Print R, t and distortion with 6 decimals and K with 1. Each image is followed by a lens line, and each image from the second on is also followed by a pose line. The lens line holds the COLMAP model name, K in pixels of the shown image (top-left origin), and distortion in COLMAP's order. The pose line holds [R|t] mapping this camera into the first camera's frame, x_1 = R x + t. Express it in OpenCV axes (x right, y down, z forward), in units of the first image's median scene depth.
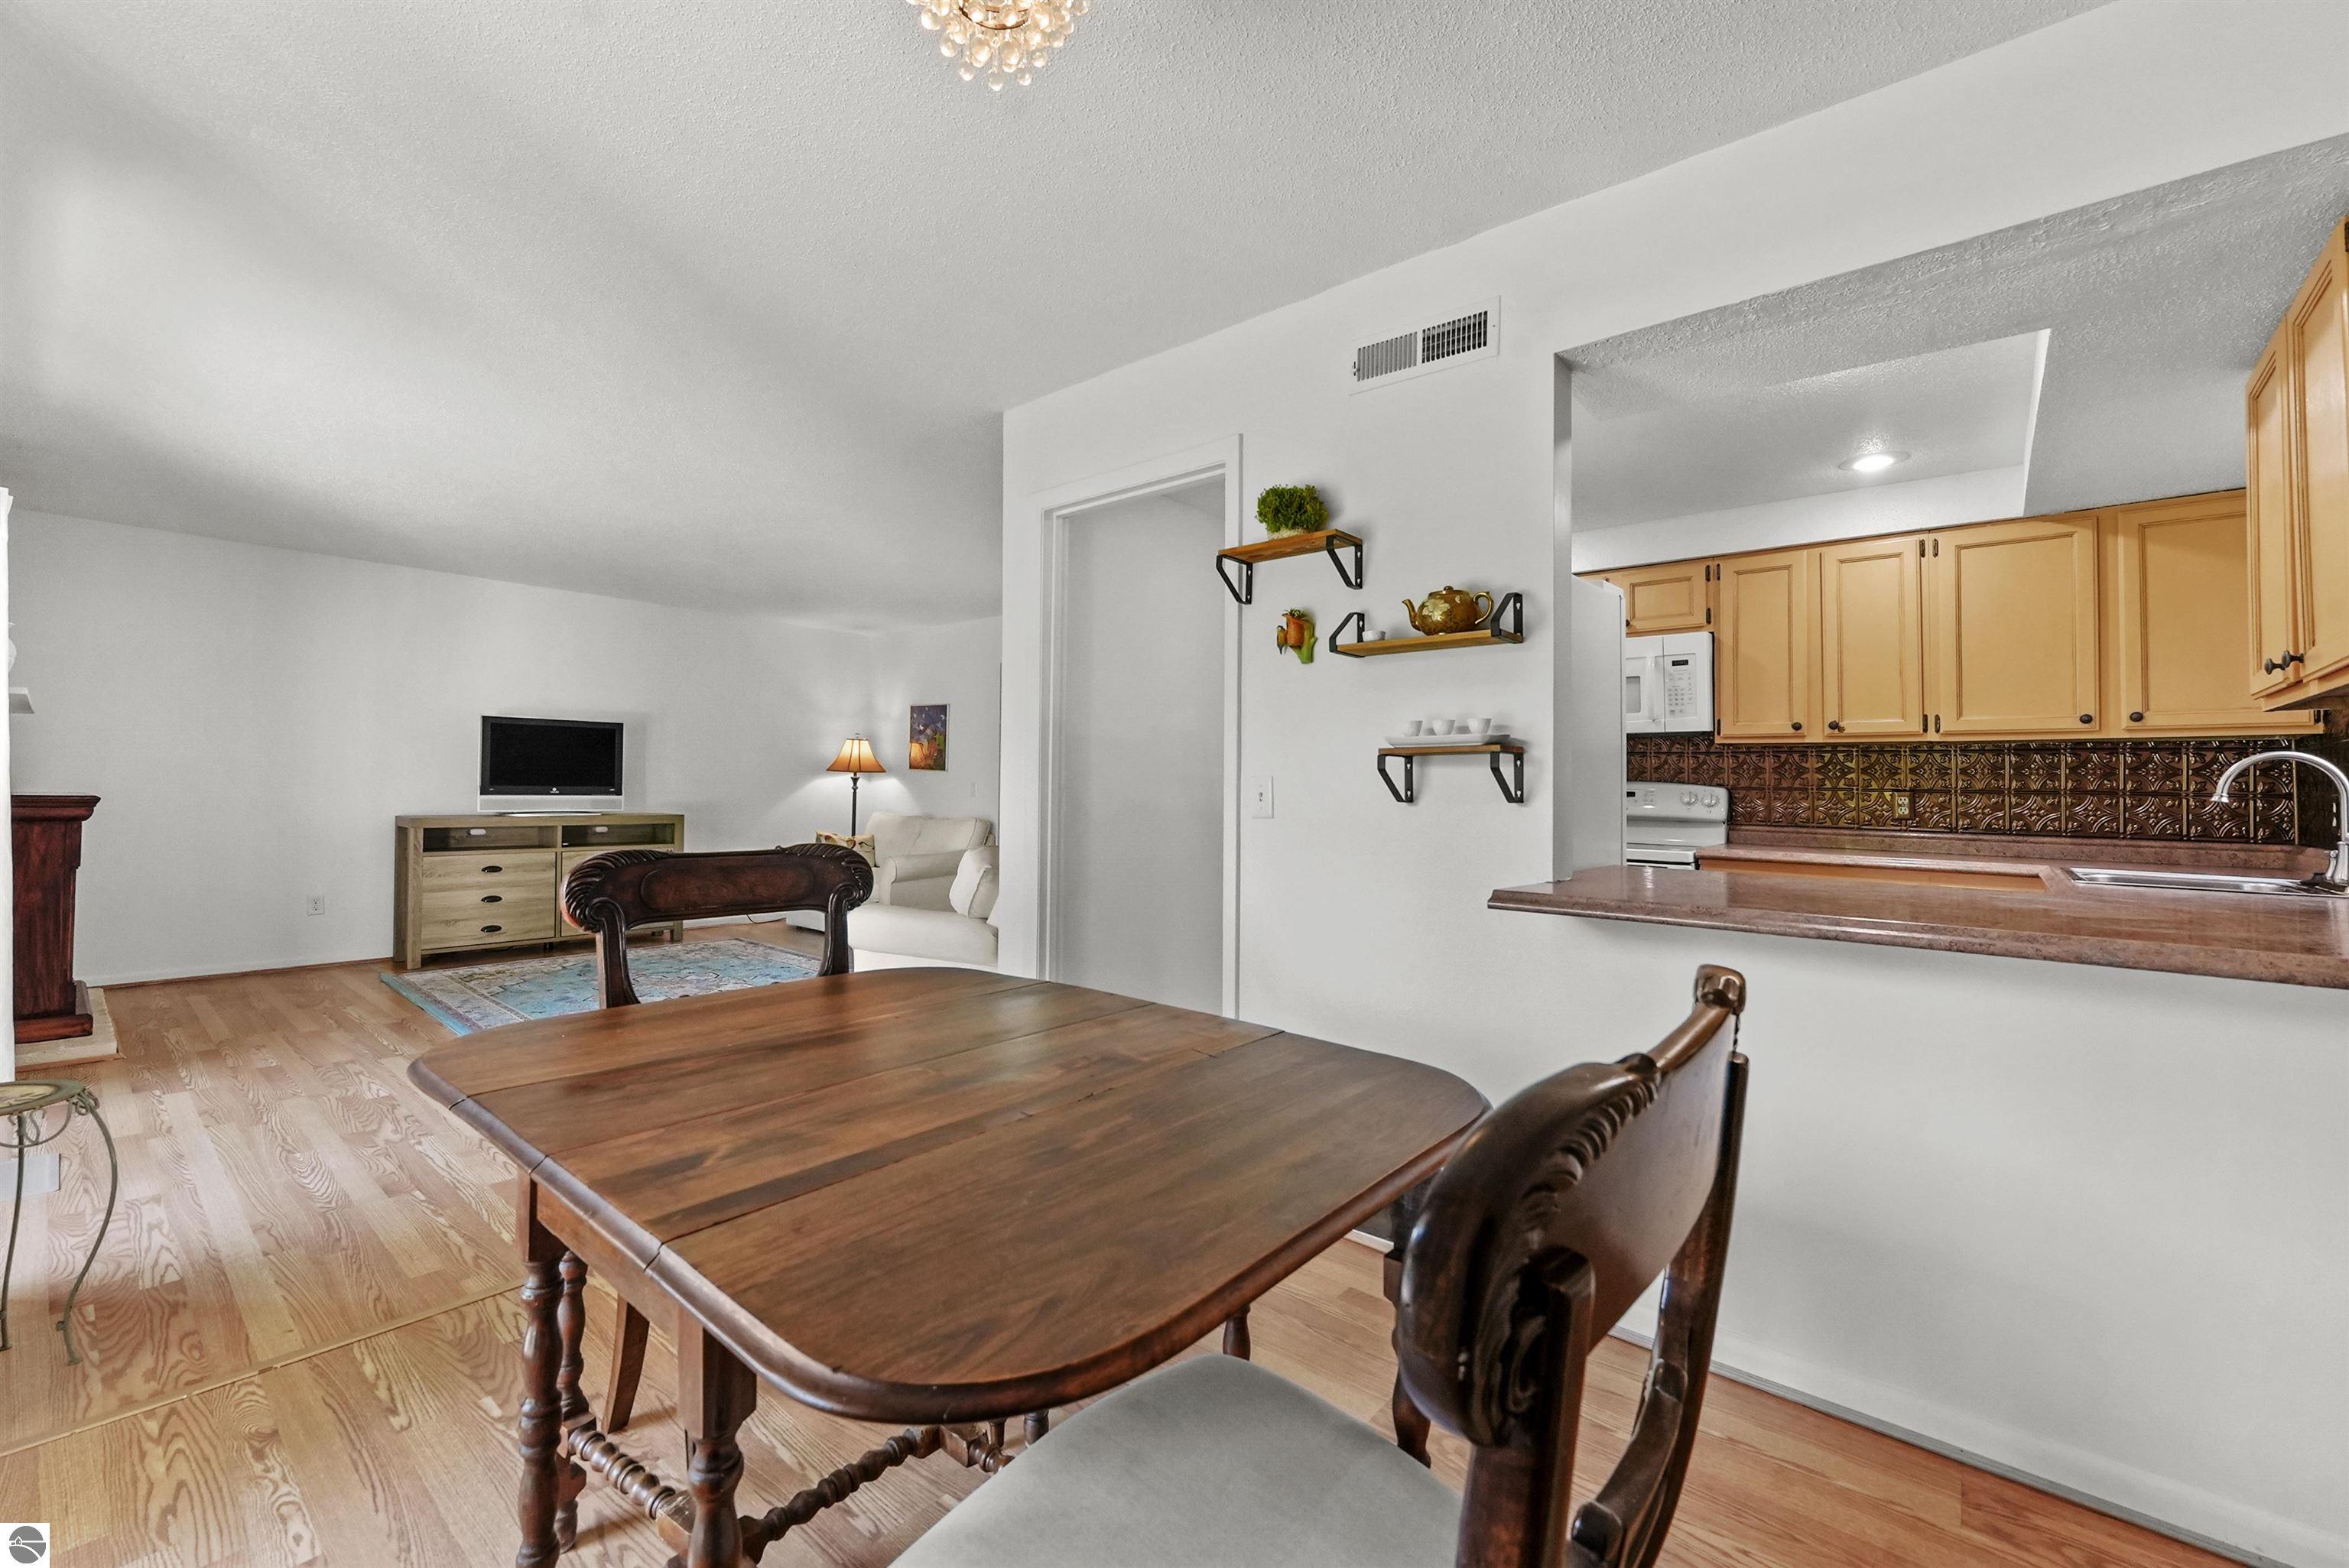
lens RADIAL K [[939.8, 0, 1182.5], [0, 939.8, 786.8], [0, 0, 1]] dist [-0.002733, -0.000383]
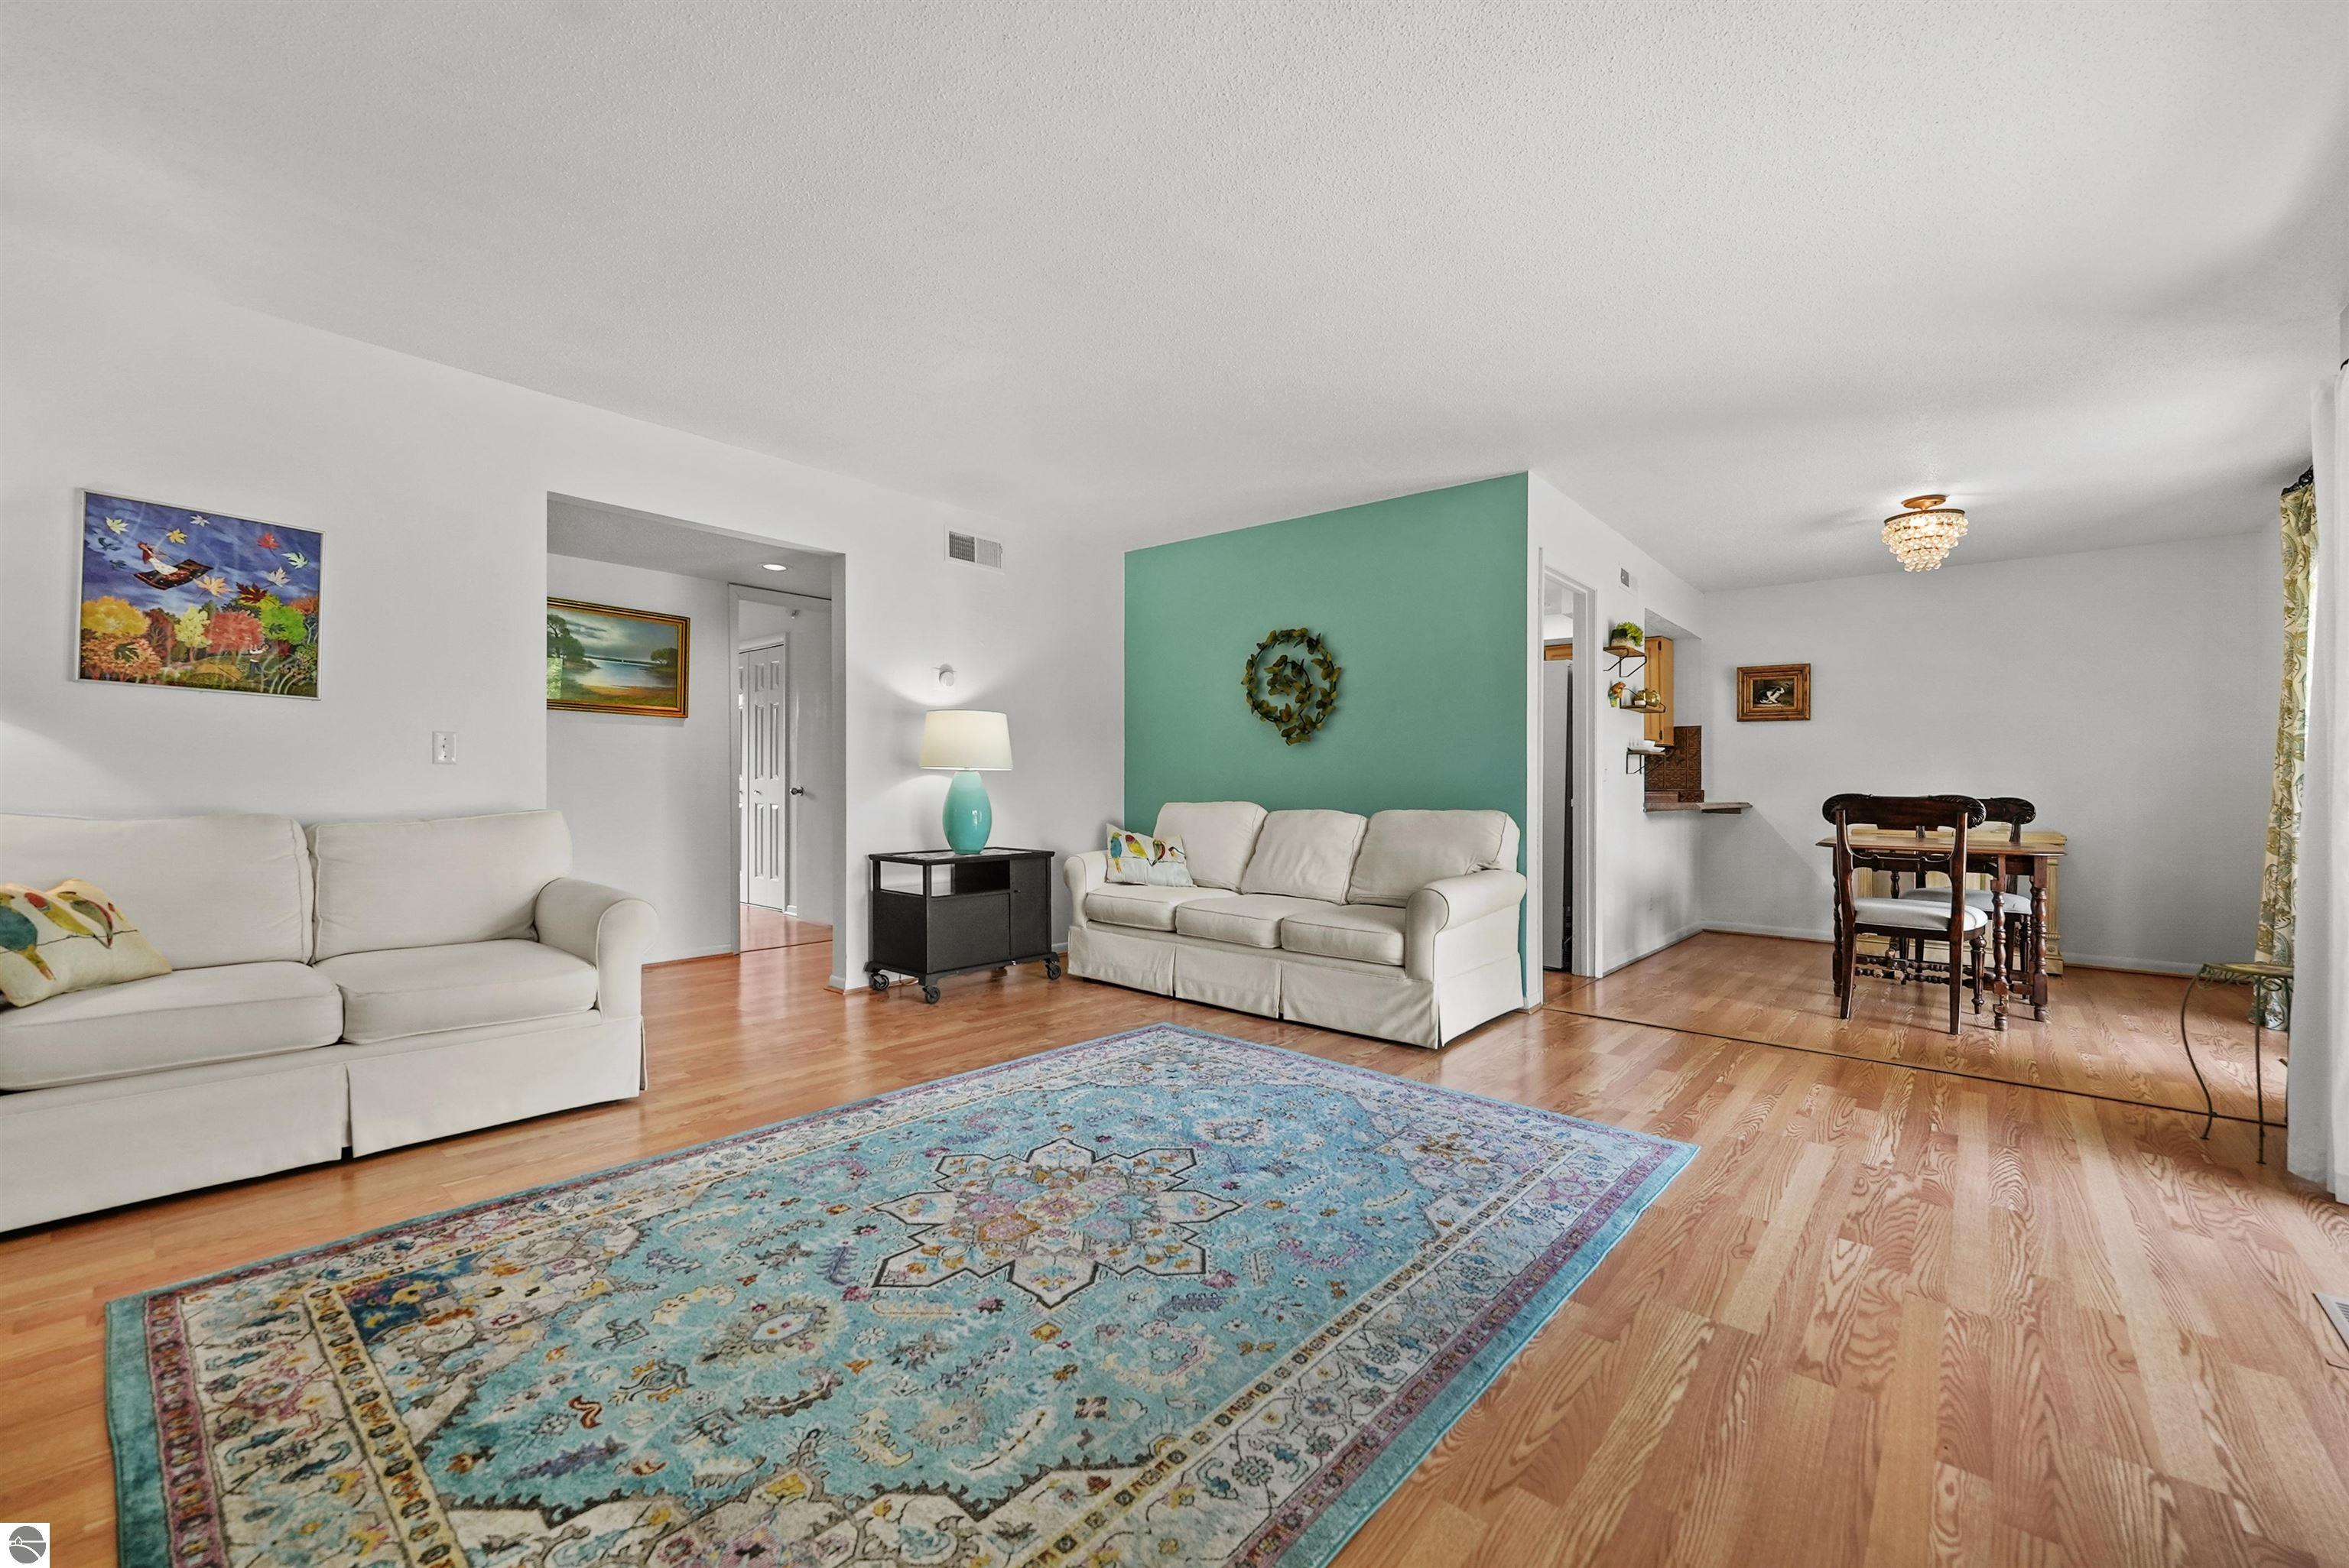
lens RADIAL K [[951.6, 0, 1174.3], [0, 951.6, 794.7], [0, 0, 1]] dist [-0.004337, 0.000394]
pose [[0.018236, -0.025572, 0.999507, -0.839173], [-0.014616, 0.999559, 0.025840, 0.010552], [-0.999727, -0.015080, 0.017854, 0.813603]]
